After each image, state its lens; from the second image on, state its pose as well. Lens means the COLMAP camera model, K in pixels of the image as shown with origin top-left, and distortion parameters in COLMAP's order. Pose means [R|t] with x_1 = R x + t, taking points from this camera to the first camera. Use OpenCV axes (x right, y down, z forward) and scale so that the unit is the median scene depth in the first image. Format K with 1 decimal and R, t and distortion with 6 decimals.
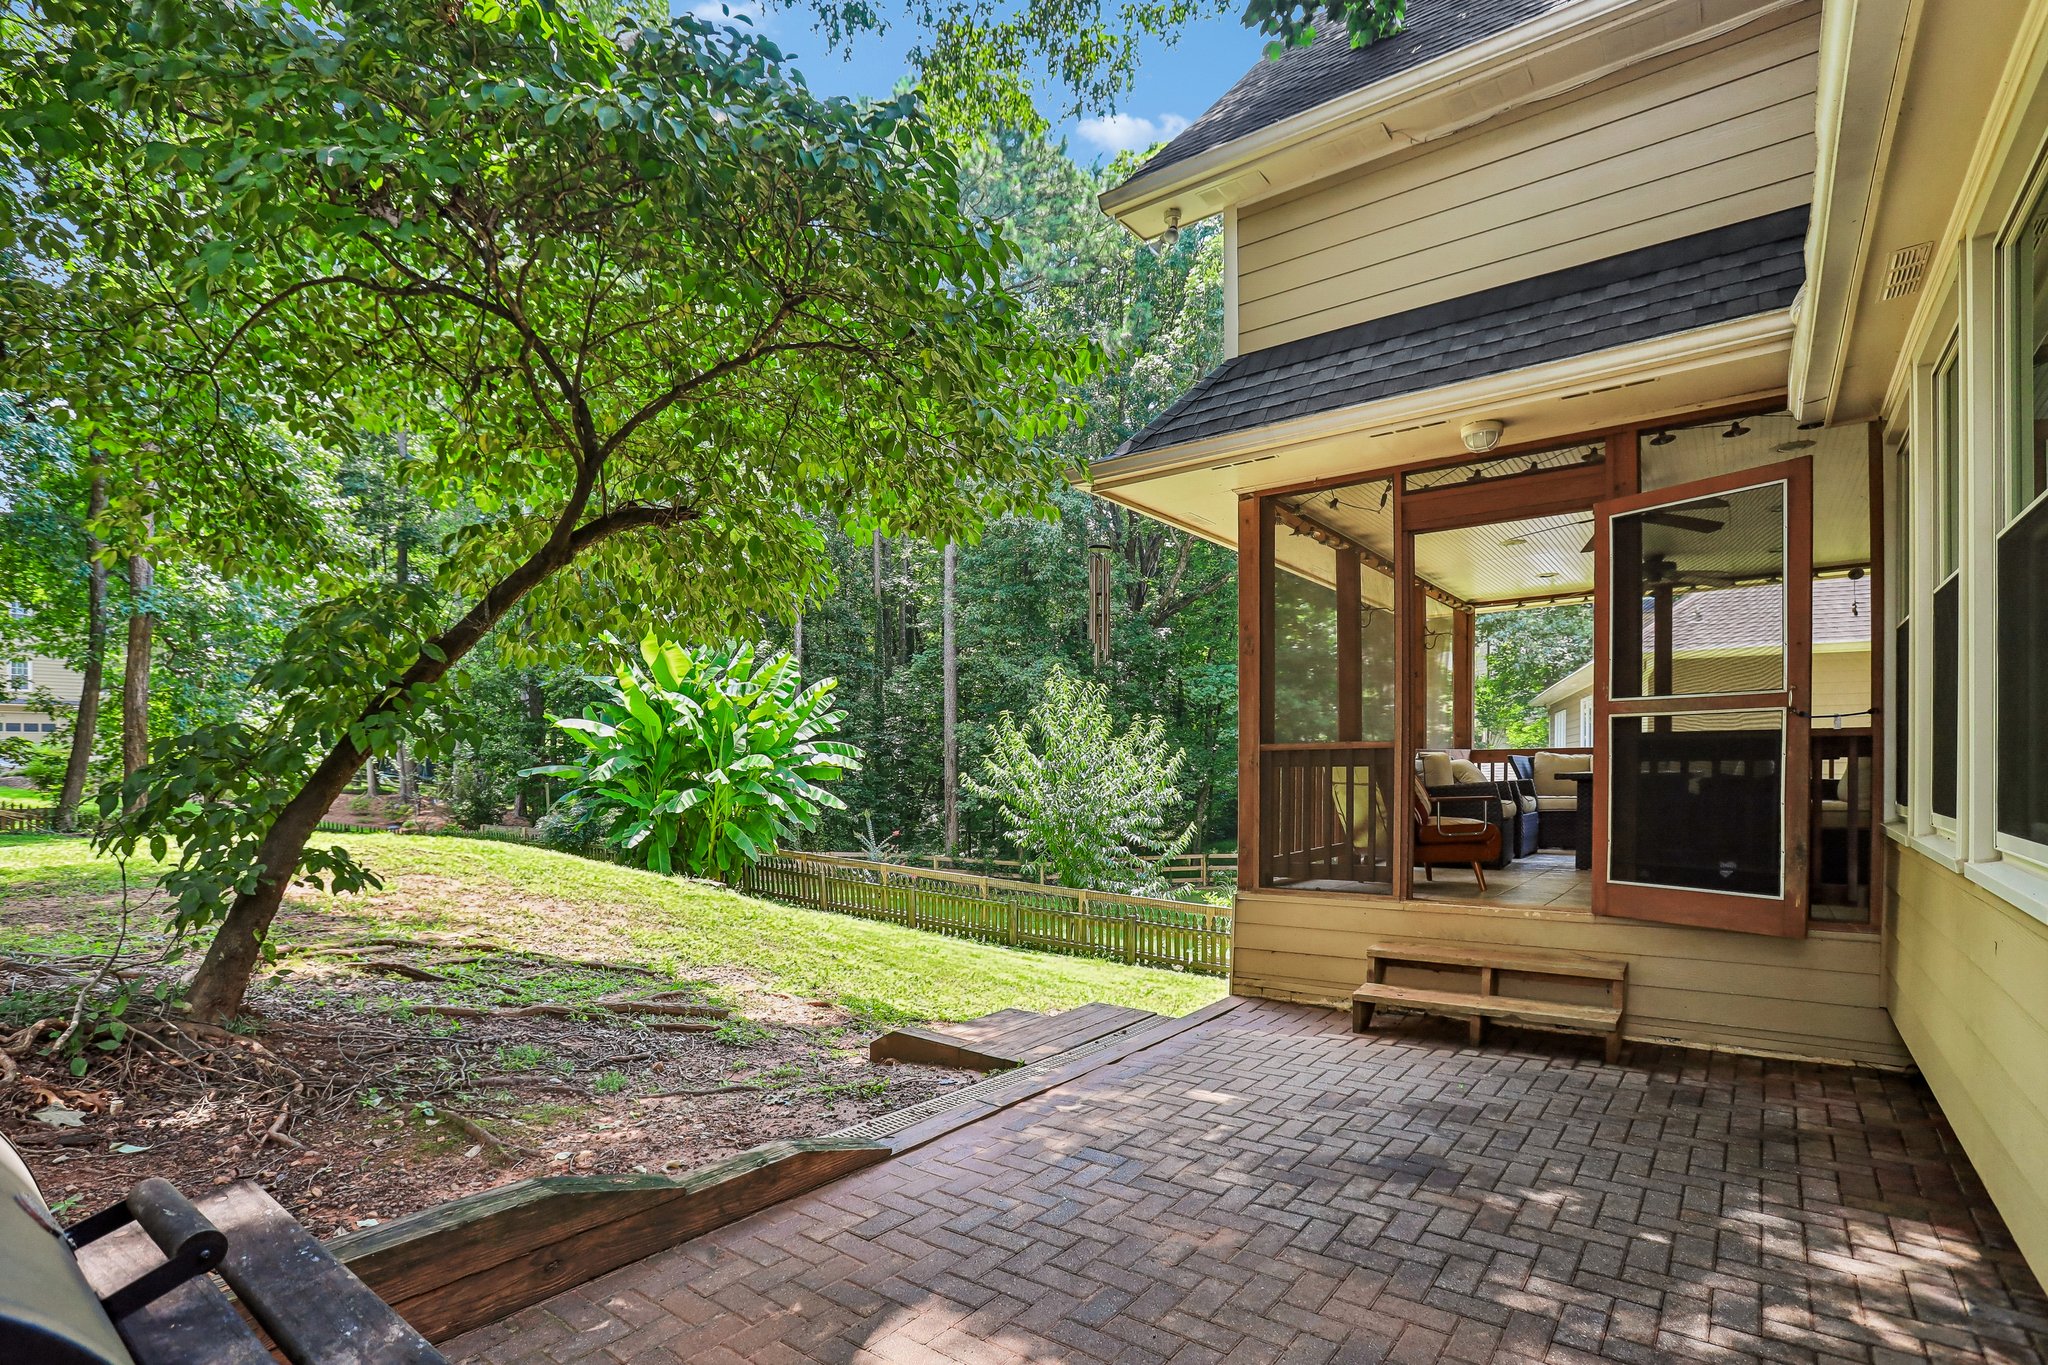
lens RADIAL K [[1009.9, 0, 991.5], [0, 1009.9, 776.5], [0, 0, 1]] dist [-0.037063, 0.000038]
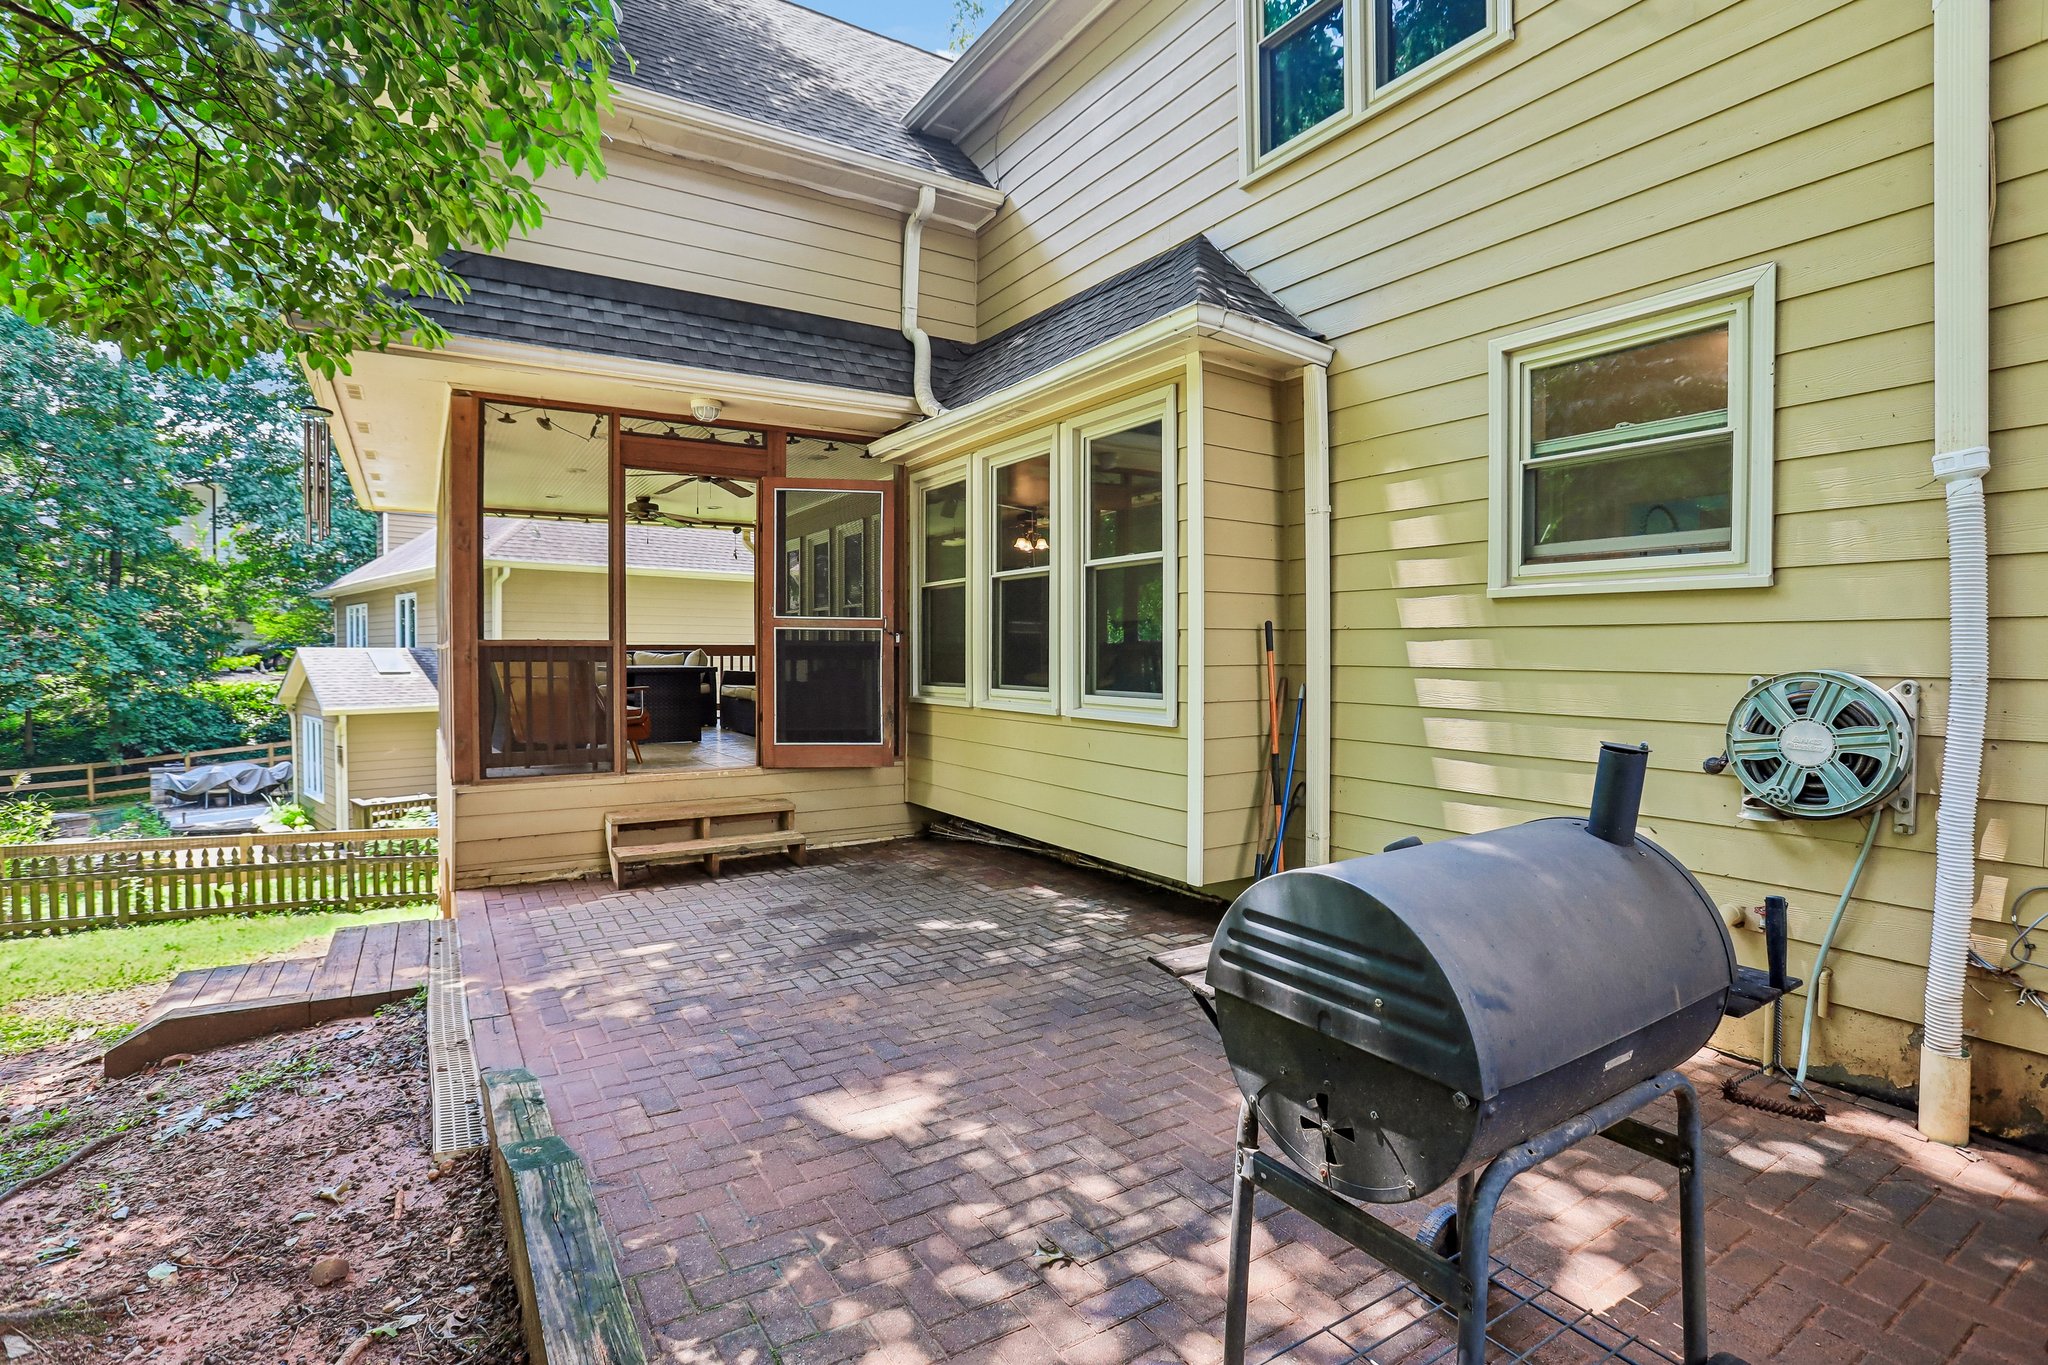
lens RADIAL K [[965.9, 0, 1021.8], [0, 965.9, 671.3], [0, 0, 1]] dist [-0.015305, 0.000875]
pose [[0.356033, -0.005636, 0.934456, -0.442567], [0.002838, 0.999984, 0.004950, -0.003817], [-0.934469, 0.000889, 0.356043, 0.136699]]
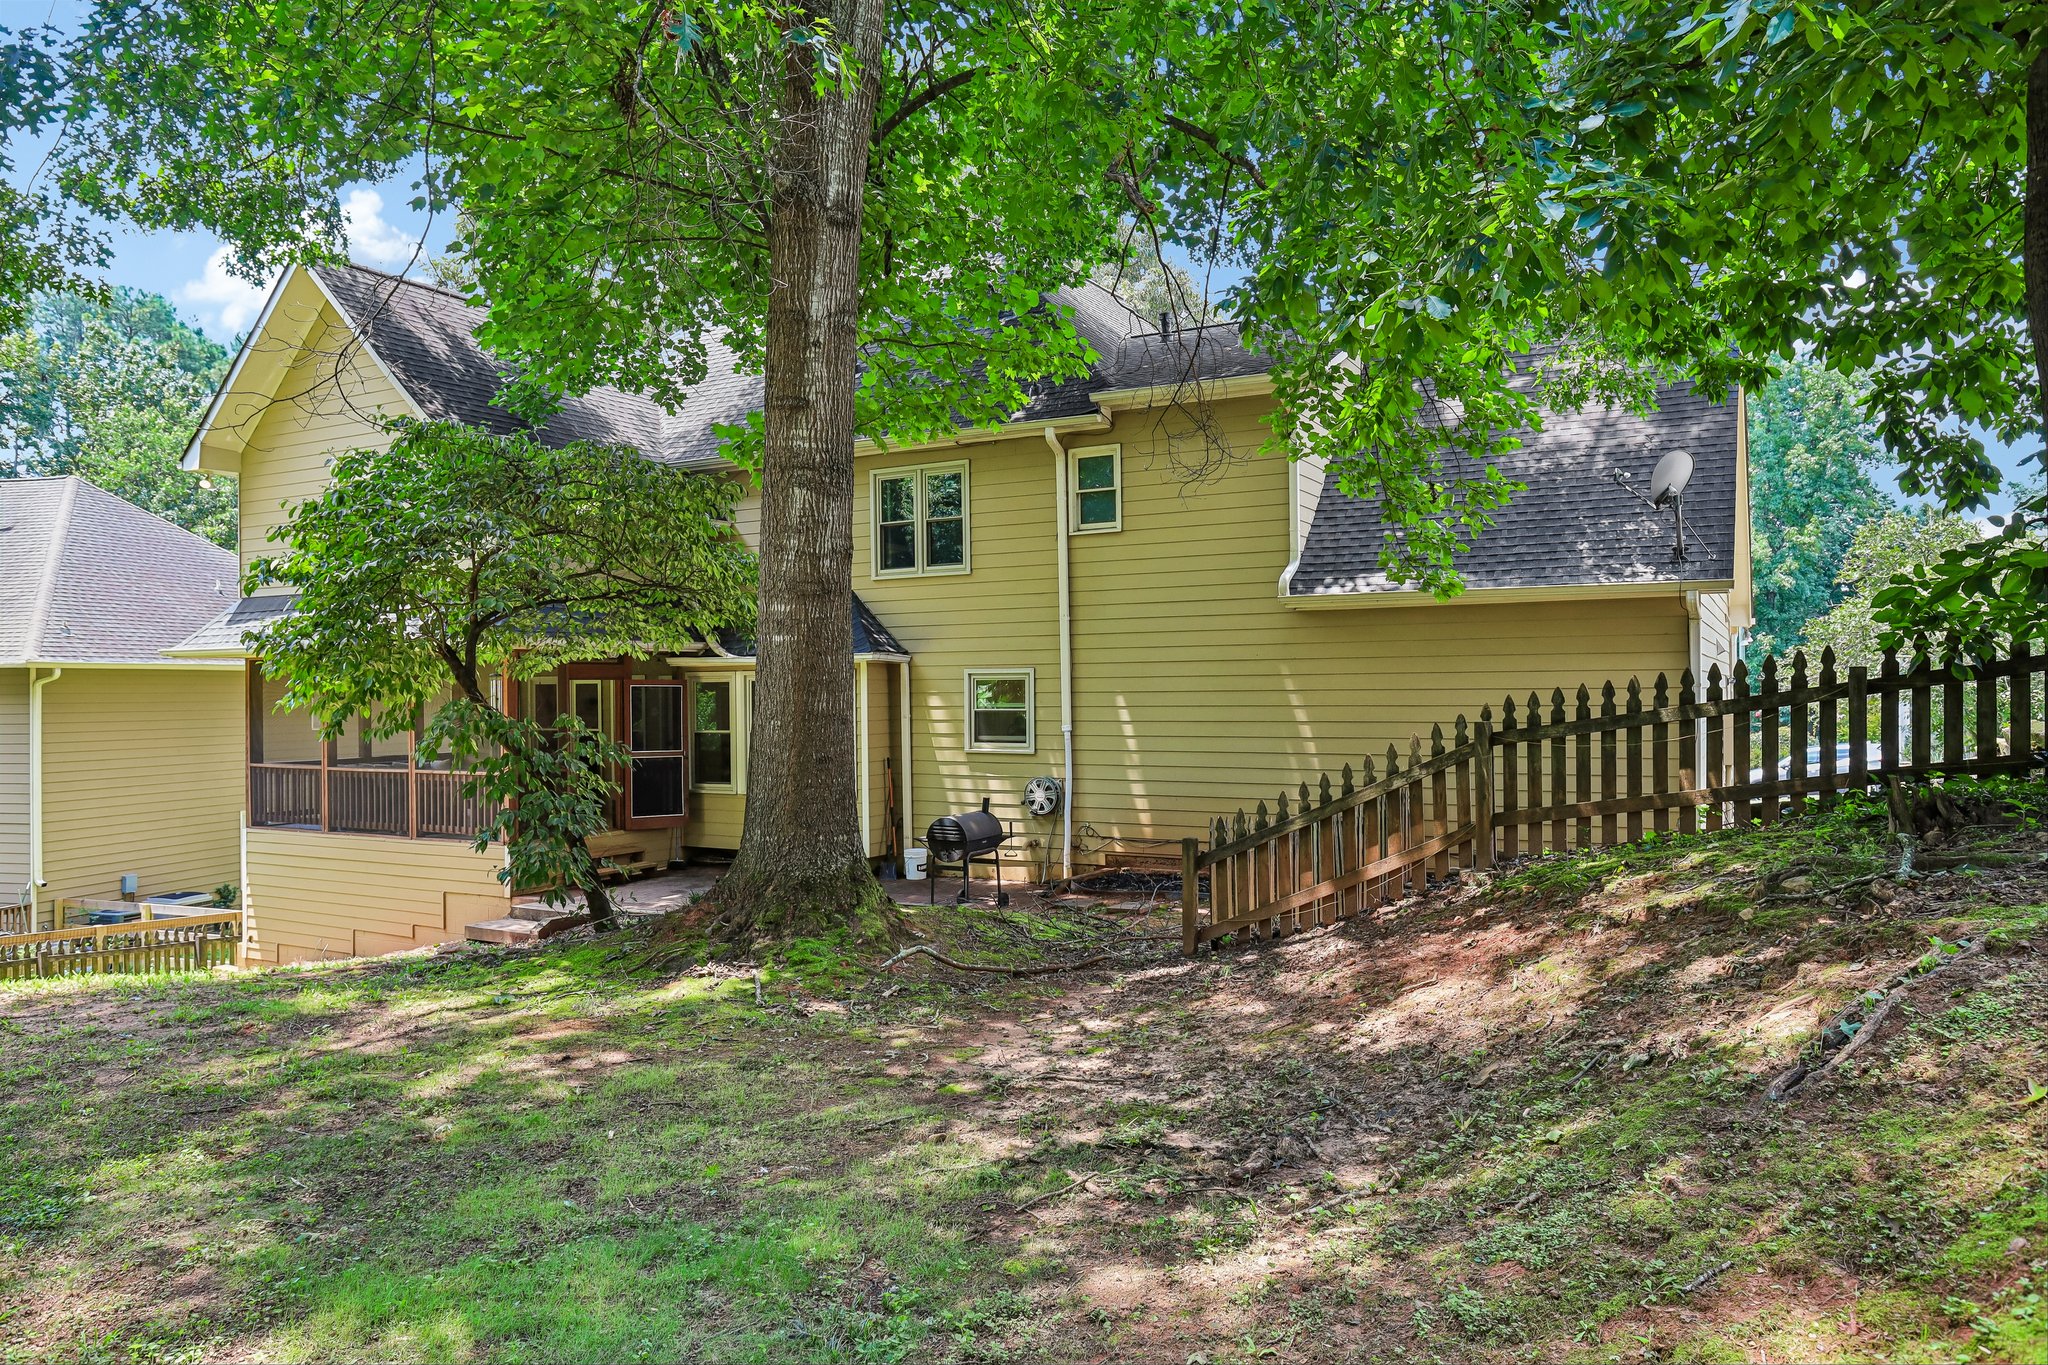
lens RADIAL K [[1459.1, 0, 1017.3], [0, 1459.1, 688.1], [0, 0, 1]] dist [-0.000829, 0.000120]
pose [[-0.144971, 0.008991, 0.989395, -2.979289], [0.016954, 0.999834, -0.006602, -0.176550], [-0.989291, 0.015817, -0.145100, 0.431590]]
